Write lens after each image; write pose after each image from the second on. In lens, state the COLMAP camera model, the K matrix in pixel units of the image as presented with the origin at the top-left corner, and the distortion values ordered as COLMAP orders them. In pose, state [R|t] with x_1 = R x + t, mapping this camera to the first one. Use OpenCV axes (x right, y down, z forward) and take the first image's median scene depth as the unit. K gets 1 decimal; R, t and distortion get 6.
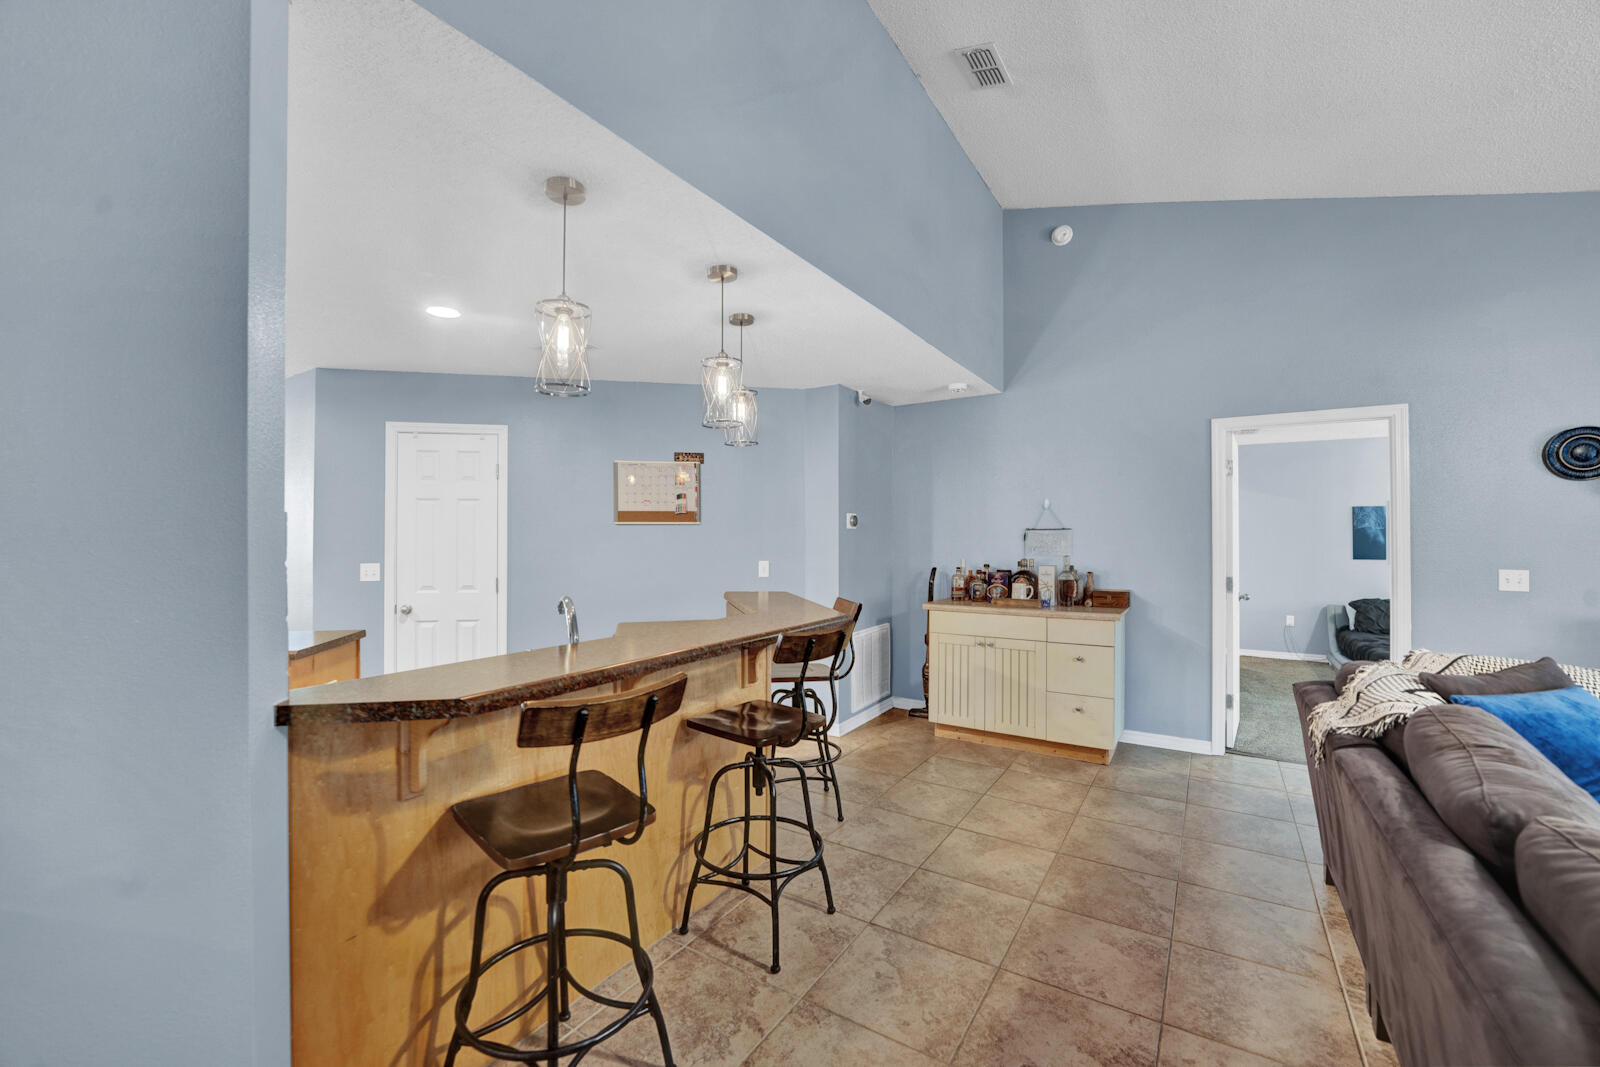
lens RADIAL K [[655.5, 0, 795.5], [0, 655.5, 528.8], [0, 0, 1]] dist [-0.027003, 0.001637]
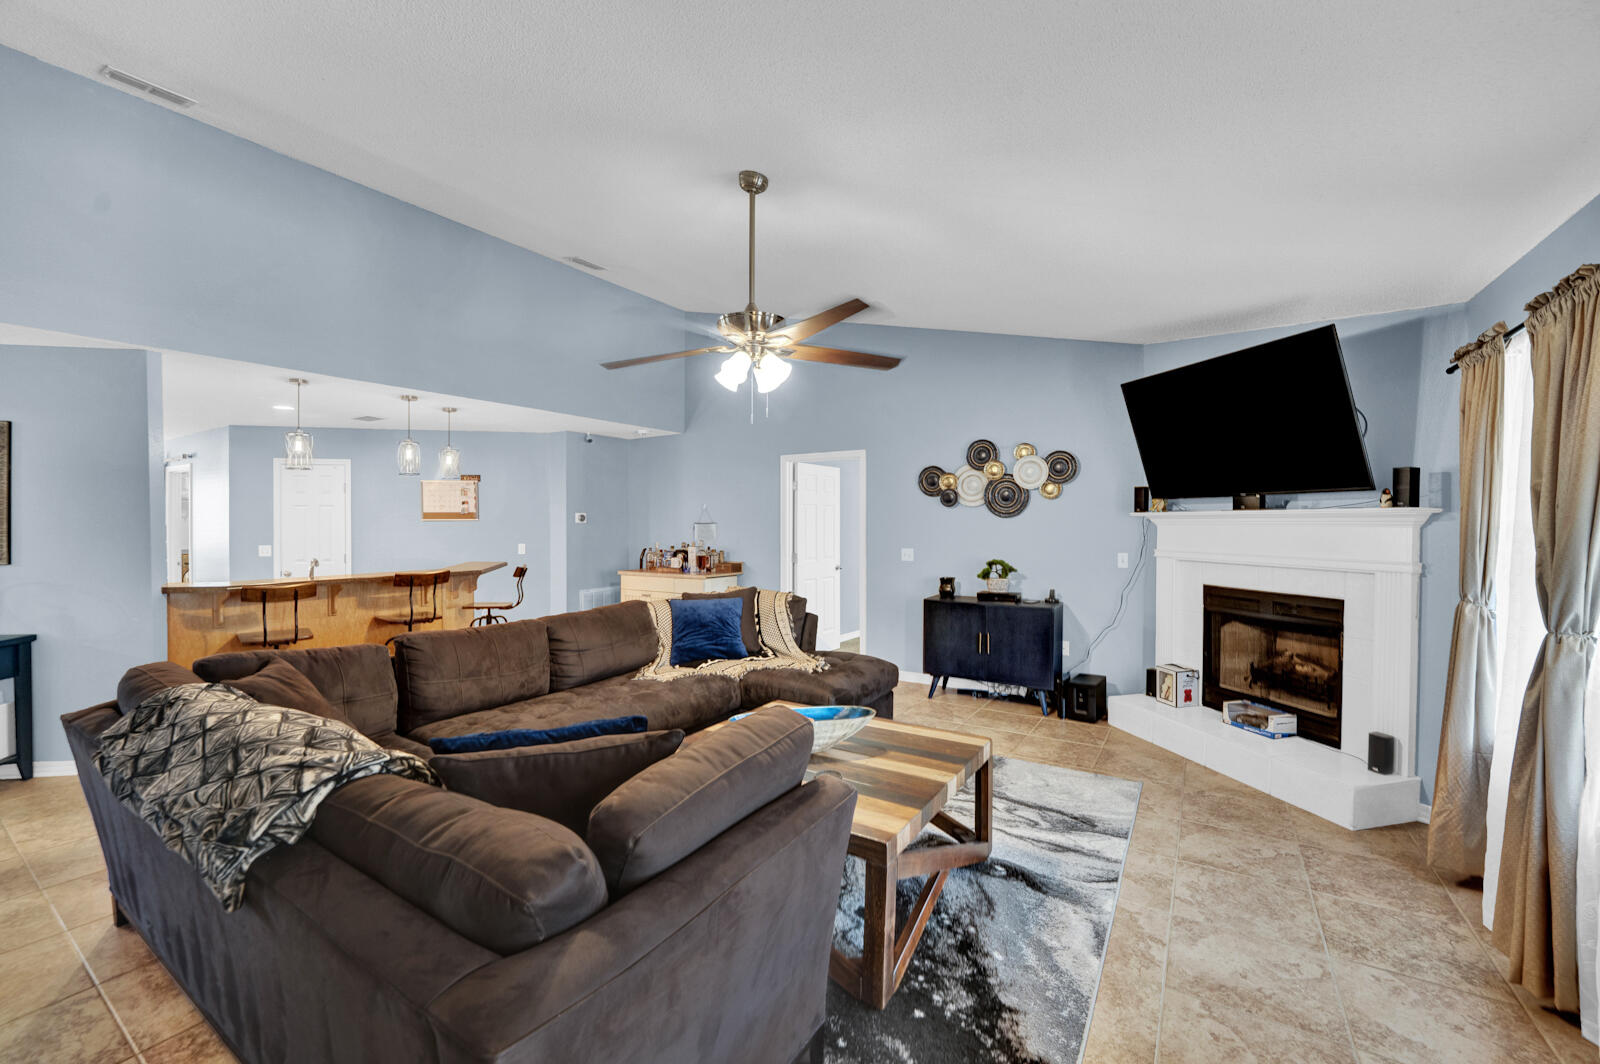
lens RADIAL K [[654.0, 0, 784.0], [0, 654.0, 531.3], [0, 0, 1]] dist [-0.031450, 0.003790]
pose [[0.999997, -0.000768, -0.002510, 0.621765], [0.000824, 0.999750, 0.022365, -0.016308], [0.002492, -0.022367, 0.999747, -0.579828]]
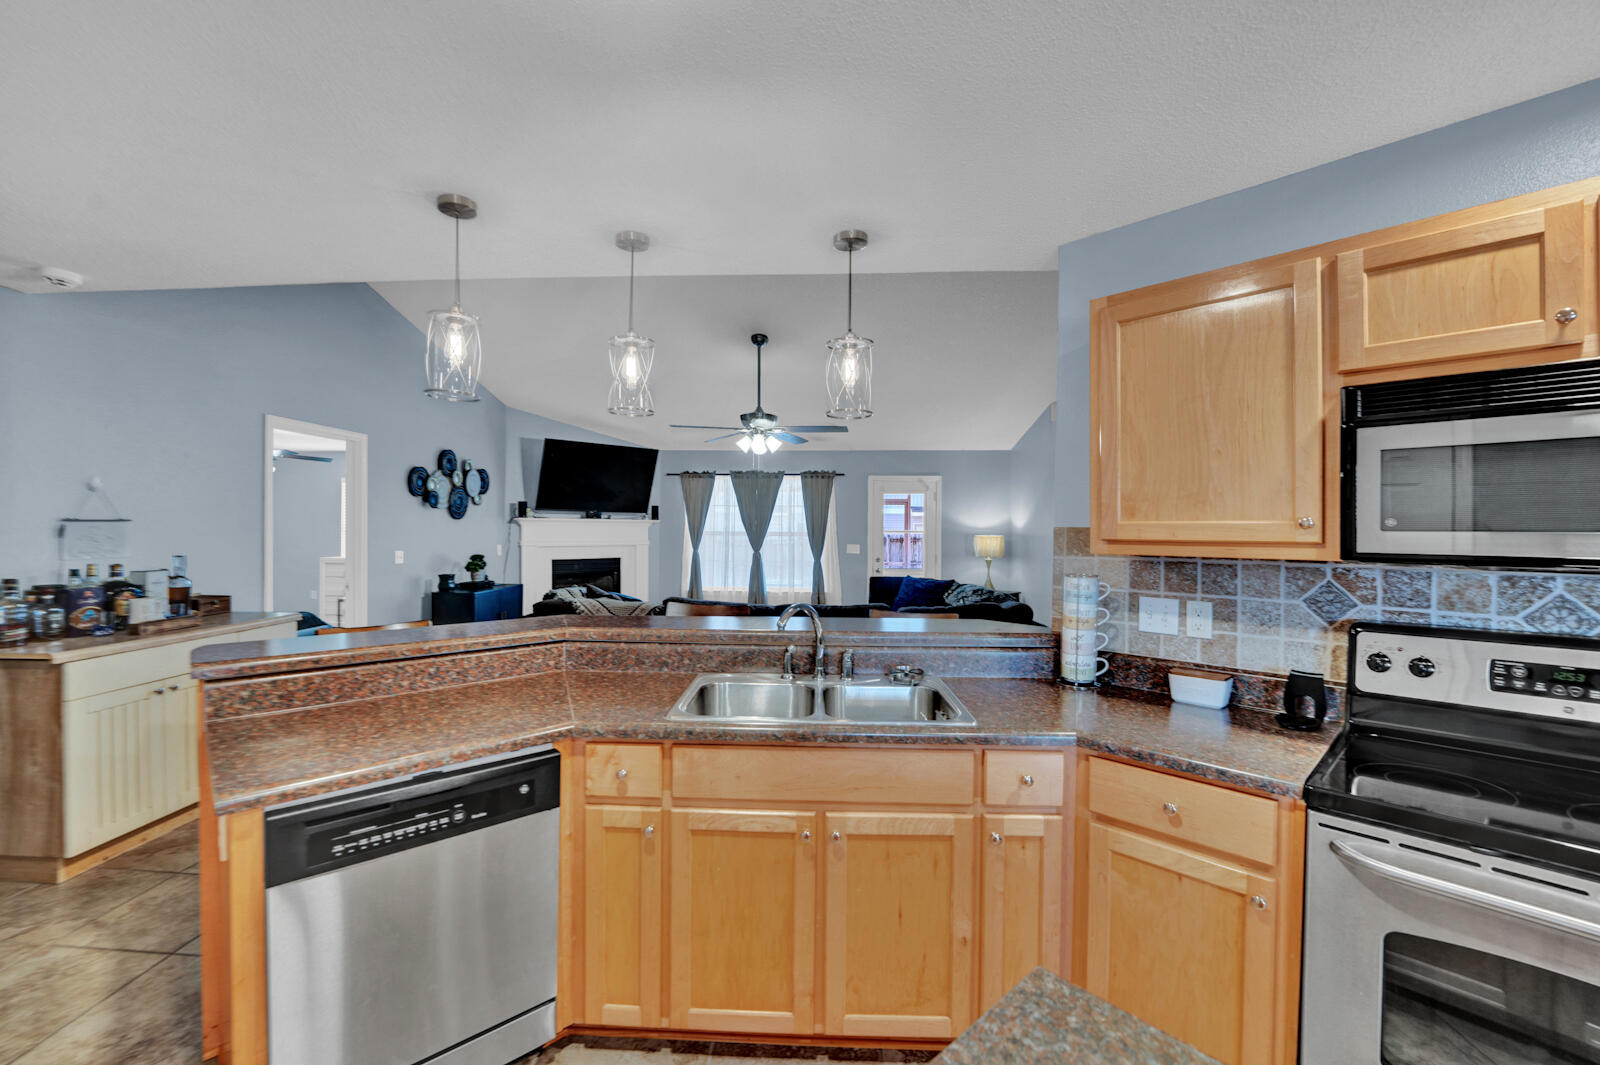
lens RADIAL K [[654.0, 0, 779.6], [0, 654.0, 528.2], [0, 0, 1]] dist [-0.031450, 0.003790]
pose [[-0.493976, -0.004995, 0.869461, -0.586901], [-0.017447, 0.999839, -0.004169, -0.000863], [-0.869301, -0.017229, -0.493983, 0.748828]]
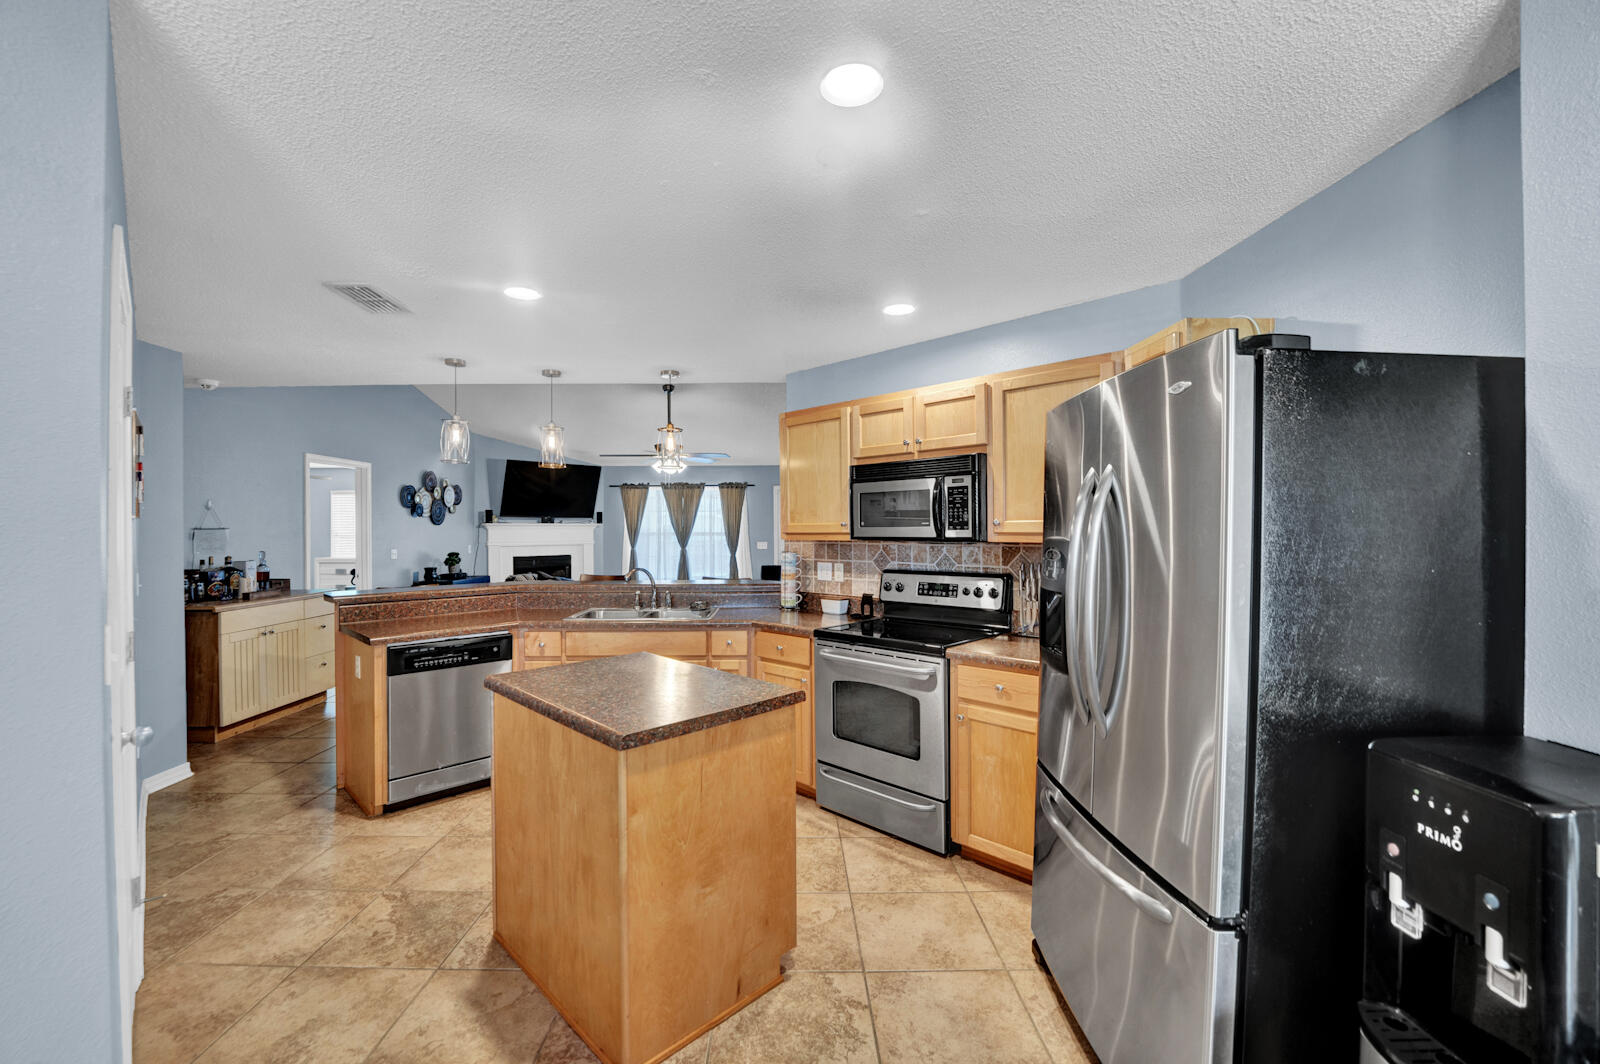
lens RADIAL K [[654.0, 0, 785.8], [0, 654.0, 528.7], [0, 0, 1]] dist [-0.031450, 0.003790]
pose [[-0.542036, 0.001583, 0.840354, -1.071258], [-0.006228, 0.999963, -0.005901, 0.001081], [-0.840332, -0.008432, -0.542006, 0.826248]]
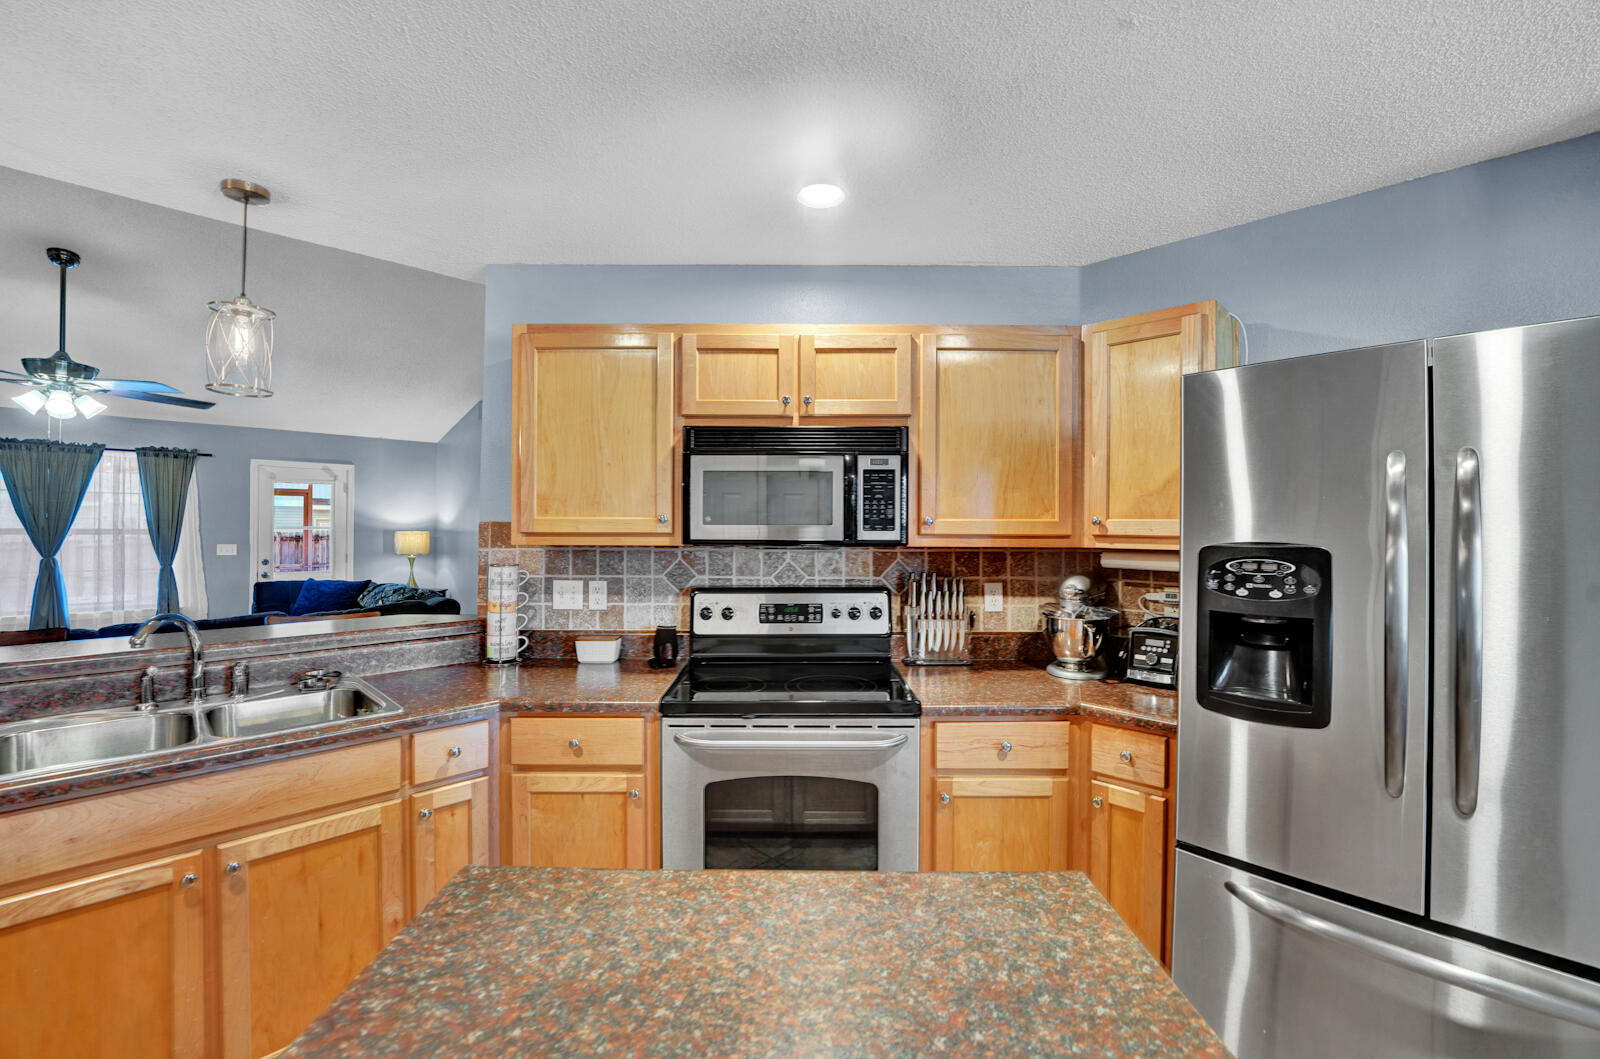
lens RADIAL K [[654.0, 0, 796.6], [0, 654.0, 523.0], [0, 0, 1]] dist [-0.031450, 0.003790]
pose [[-0.978801, -0.004342, 0.204768, -0.628559], [-0.008216, 0.999803, -0.018072, 0.001153], [-0.204649, -0.019371, -0.978644, 0.797186]]
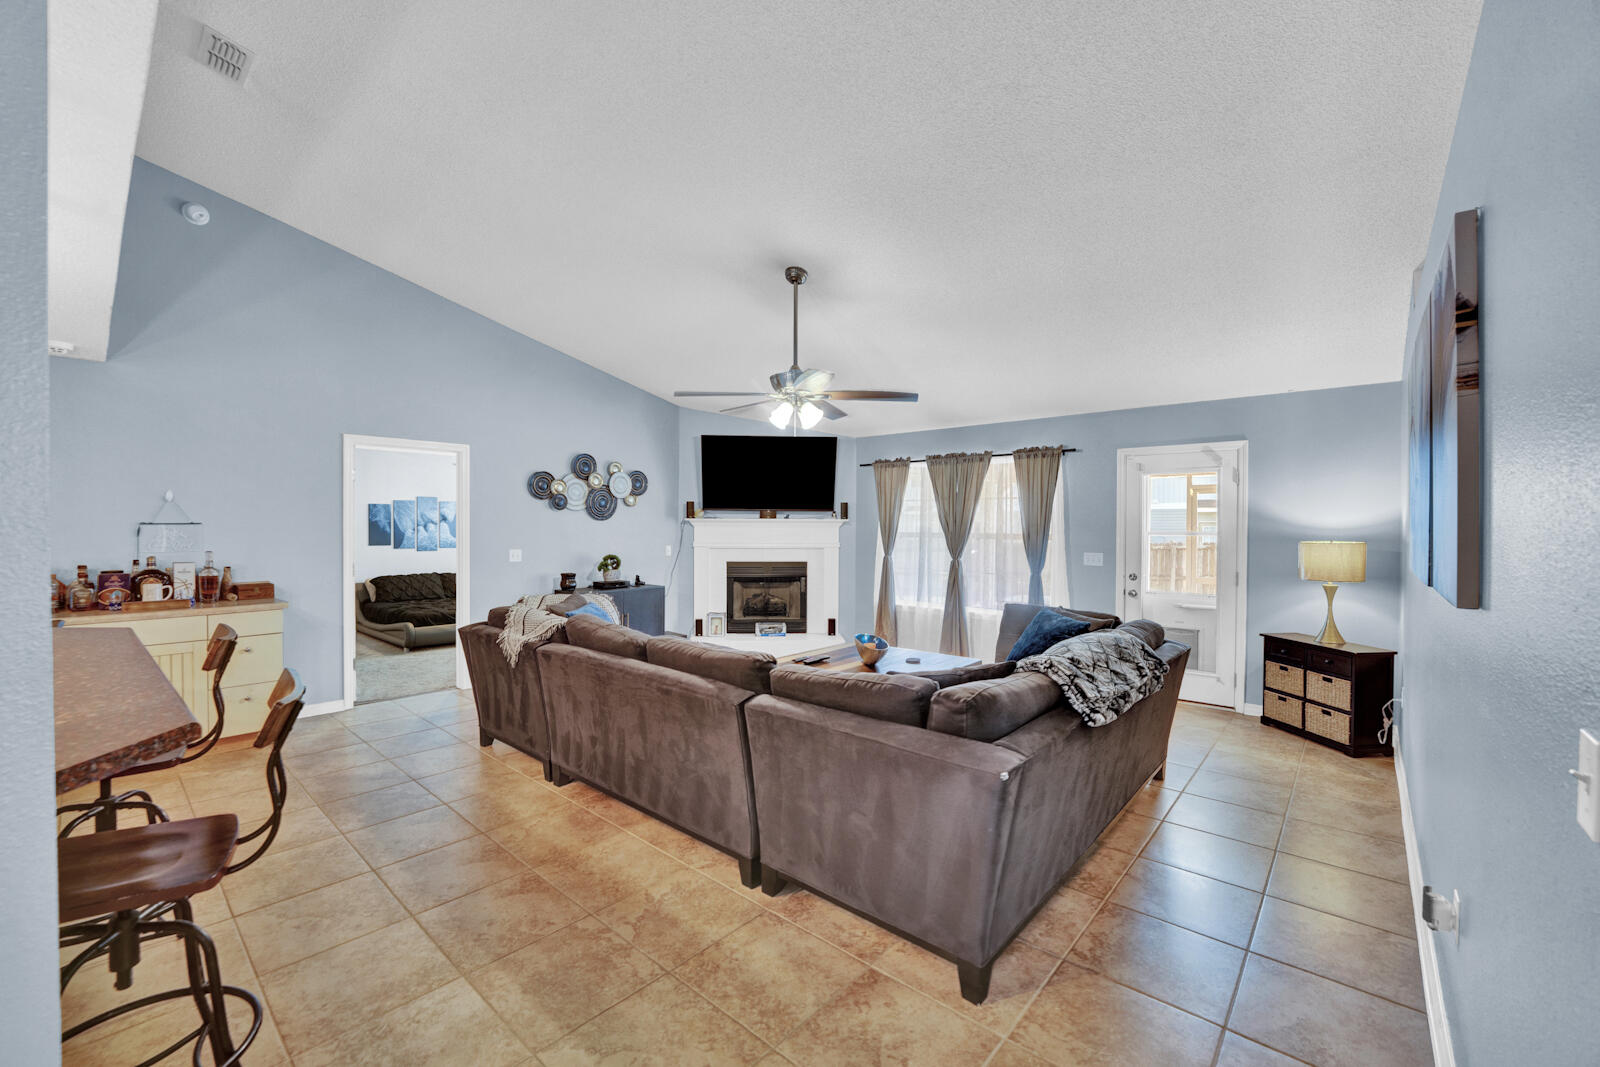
lens RADIAL K [[655.5, 0, 780.5], [0, 655.5, 529.5], [0, 0, 1]] dist [-0.027003, 0.001637]
pose [[0.162809, -0.006807, 0.986634, -0.393080], [-0.015307, 0.999838, 0.009424, -0.013775], [-0.986539, -0.016637, 0.162679, -0.002214]]
